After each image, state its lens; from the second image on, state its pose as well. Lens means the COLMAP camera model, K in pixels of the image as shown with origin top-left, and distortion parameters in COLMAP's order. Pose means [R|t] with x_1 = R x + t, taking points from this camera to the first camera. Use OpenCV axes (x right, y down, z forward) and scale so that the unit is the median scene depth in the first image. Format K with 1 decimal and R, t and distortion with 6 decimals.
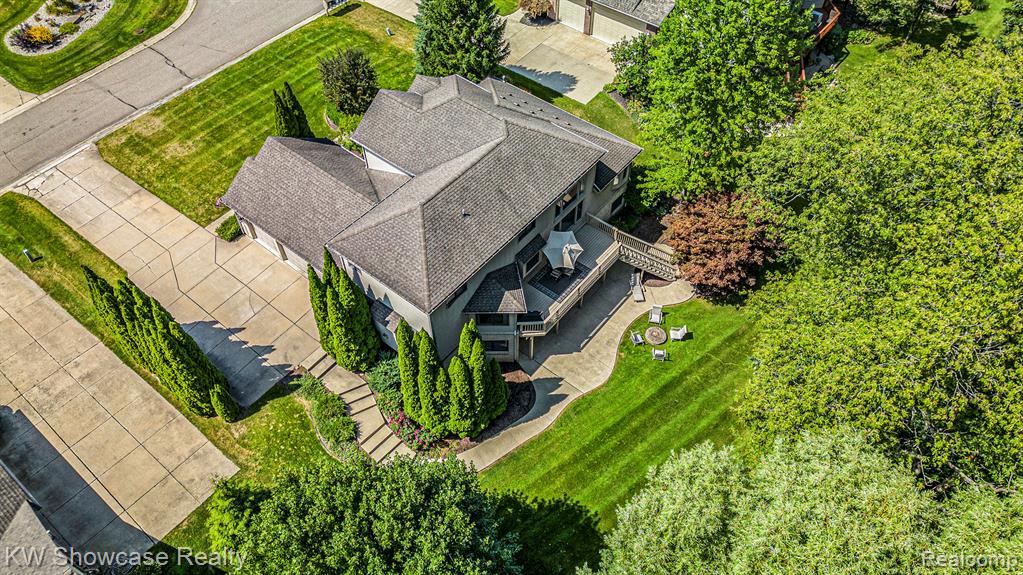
lens RADIAL K [[718.6, 0, 511.5], [0, 718.6, 287.5], [0, 0, 1]] dist [0.075569, -0.080126]
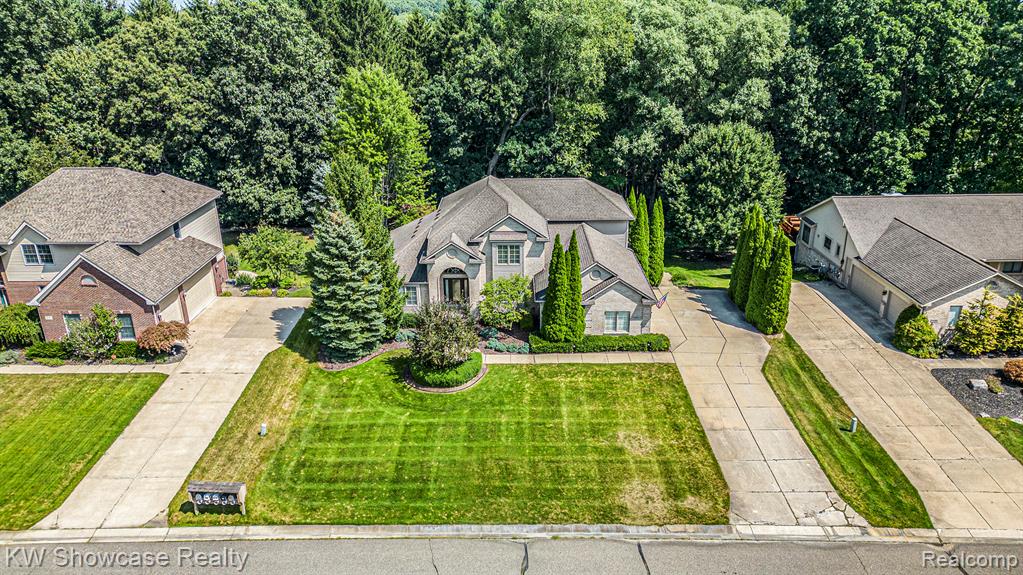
lens RADIAL K [[718.6, 0, 511.5], [0, 718.6, 287.5], [0, 0, 1]] dist [0.075569, -0.080126]
pose [[-0.629037, -0.285899, 0.722893, -0.849873], [0.606059, 0.401999, 0.686360, -0.819399], [-0.486832, 0.869861, -0.079600, 0.973673]]
